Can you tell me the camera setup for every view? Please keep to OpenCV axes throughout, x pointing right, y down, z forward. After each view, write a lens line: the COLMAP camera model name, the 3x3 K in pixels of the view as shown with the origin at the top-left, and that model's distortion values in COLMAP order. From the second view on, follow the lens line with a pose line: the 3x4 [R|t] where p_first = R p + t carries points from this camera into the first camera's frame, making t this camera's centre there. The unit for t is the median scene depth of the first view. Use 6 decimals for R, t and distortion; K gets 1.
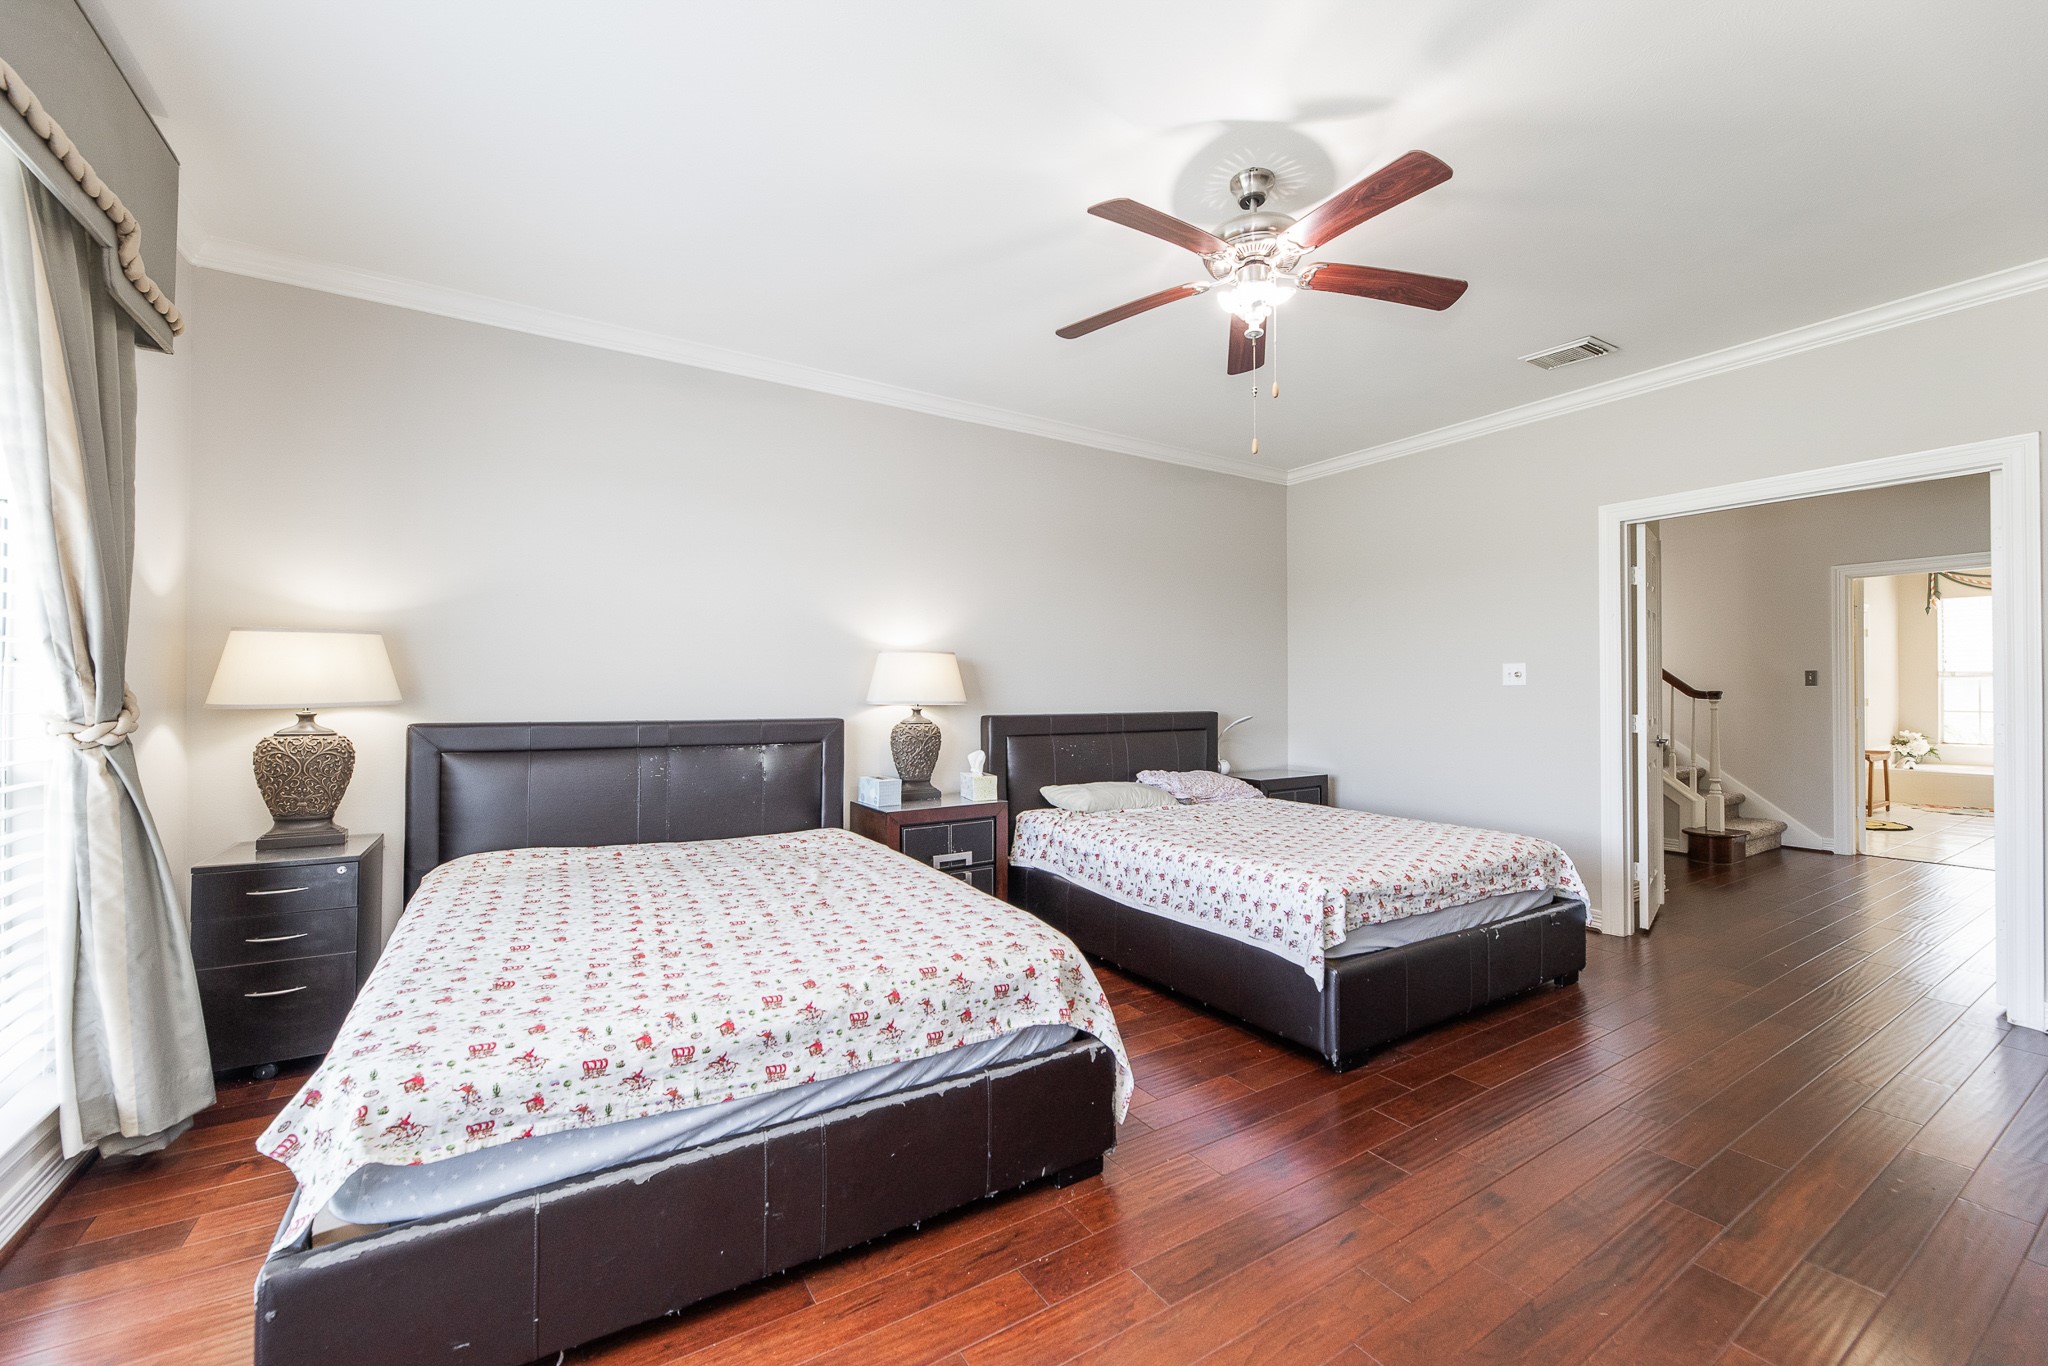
lens RADIAL K [[776.8, 0, 1024.0], [0, 776.8, 683.0], [0, 0, 1]] dist [0.068726, 0.000023]
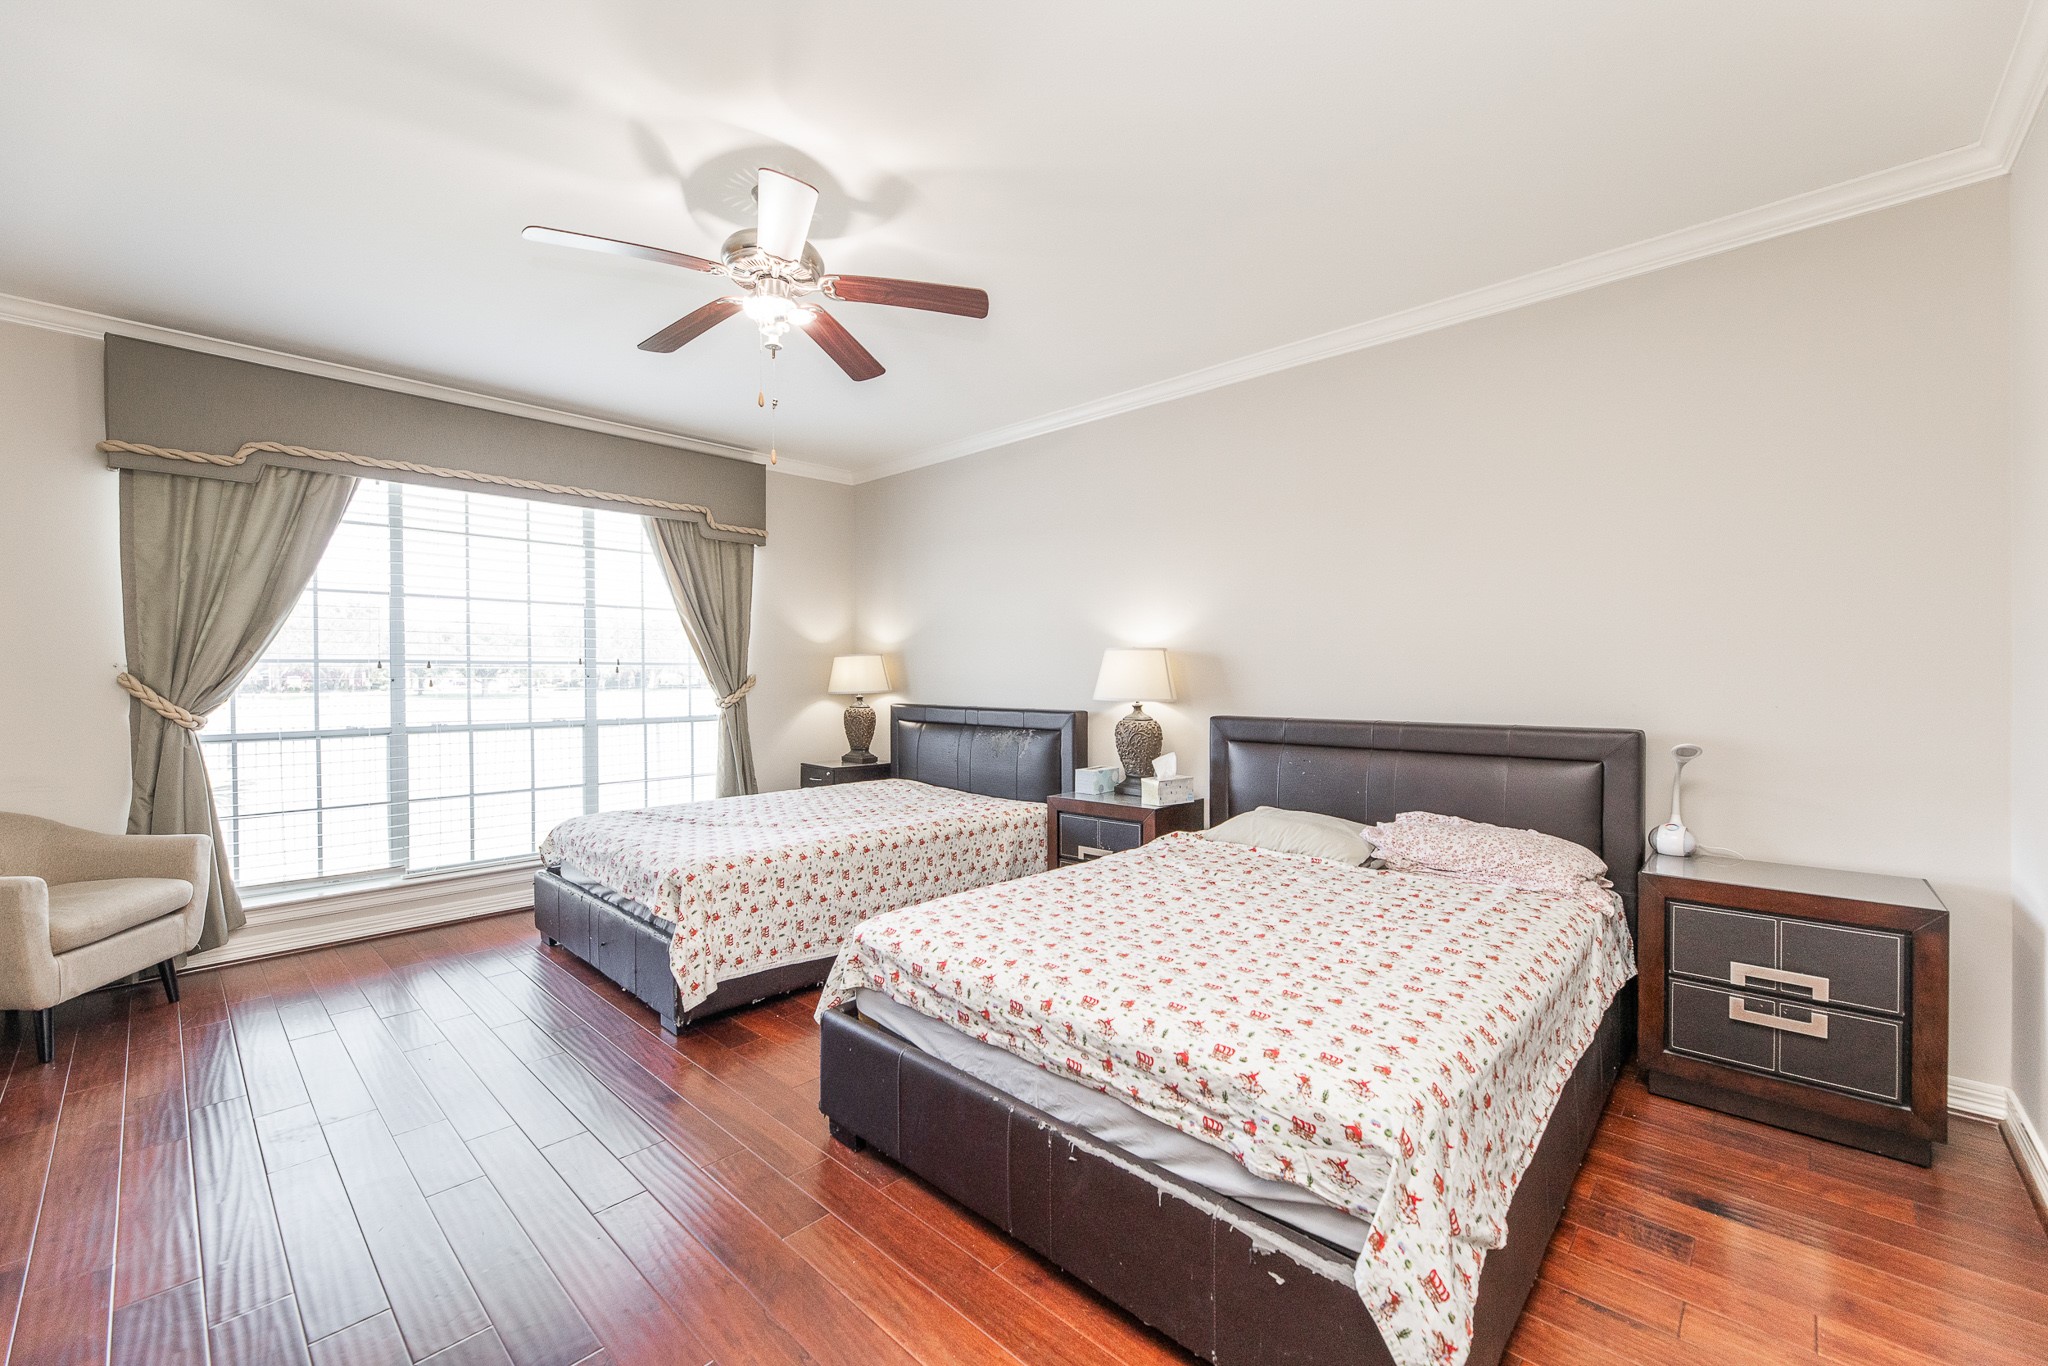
lens RADIAL K [[826.7, 0, 1024.0], [0, 826.7, 683.0], [0, 0, 1]] dist [-0.001064, 0.000012]
pose [[0.235162, -0.009412, -0.971911, 0.918350], [0.001092, 0.999955, -0.009420, 0.017588], [0.971956, 0.001154, 0.235161, 0.714751]]
